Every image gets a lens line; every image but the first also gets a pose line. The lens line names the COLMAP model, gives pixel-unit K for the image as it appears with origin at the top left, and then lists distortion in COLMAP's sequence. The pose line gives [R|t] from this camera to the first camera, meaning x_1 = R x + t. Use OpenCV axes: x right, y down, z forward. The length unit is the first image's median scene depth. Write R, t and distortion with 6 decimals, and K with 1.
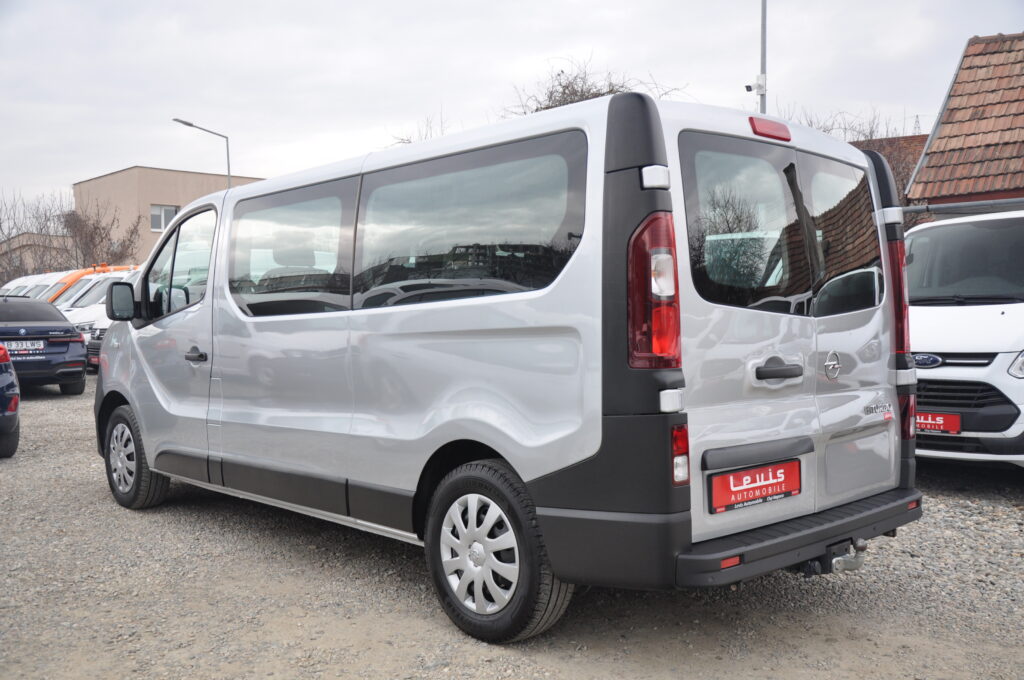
lens RADIAL K [[960.5, 0, 512.0], [0, 960.5, 340.0], [0, 0, 1]] dist [-0.010811, -0.002695]
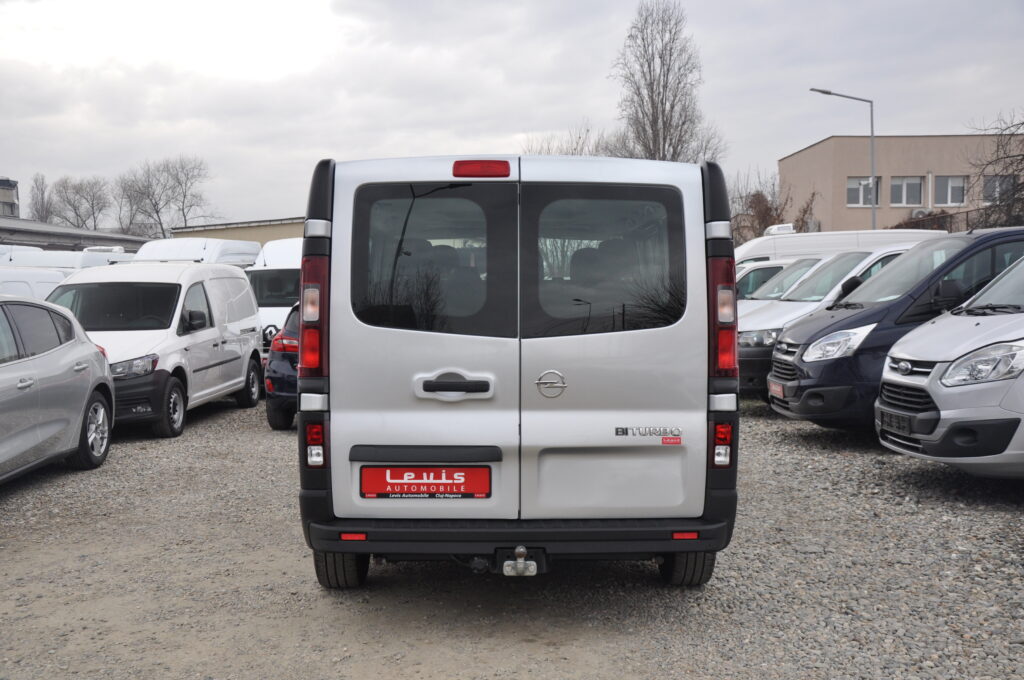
lens RADIAL K [[1109.4, 0, 512.0], [0, 1109.4, 340.0], [0, 0, 1]] dist [-0.032218, 0.305985]
pose [[0.755520, 0.030561, -0.654412, 1.187315], [-0.022188, 0.999532, 0.021062, -0.050328], [0.654749, -0.001392, 0.755845, 0.053503]]
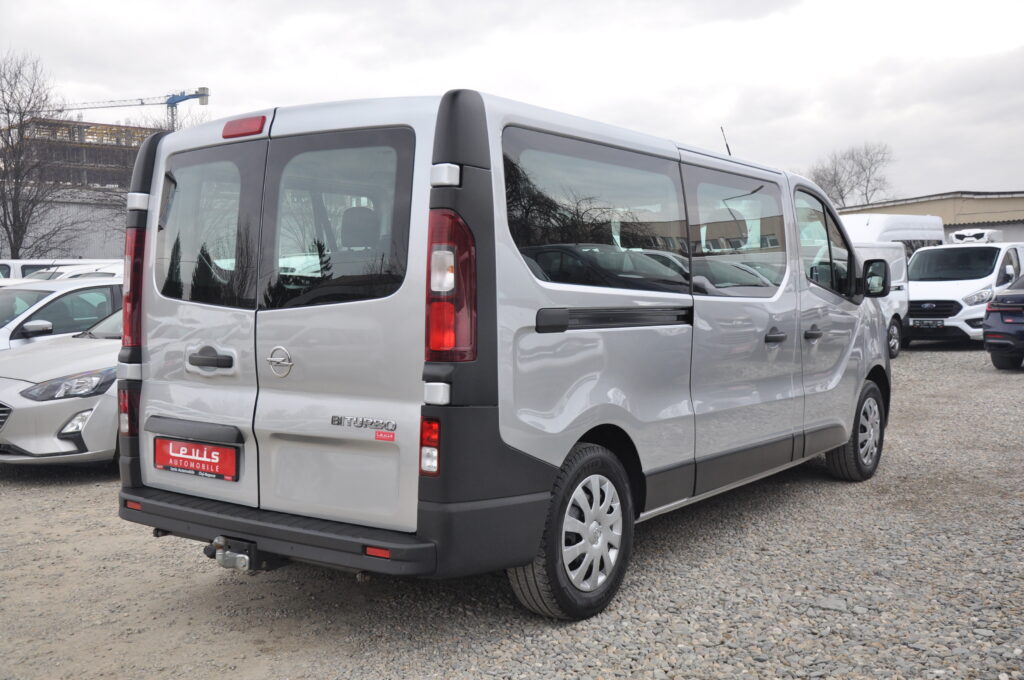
lens RADIAL K [[1027.7, 0, 512.0], [0, 1027.7, 340.0], [0, 0, 1]] dist [0.013454, 0.005237]
pose [[0.202358, 0.057466, -0.977624, 1.473796], [-0.016487, 0.998335, 0.055271, -0.058522], [0.979173, 0.004933, 0.202968, 1.099656]]
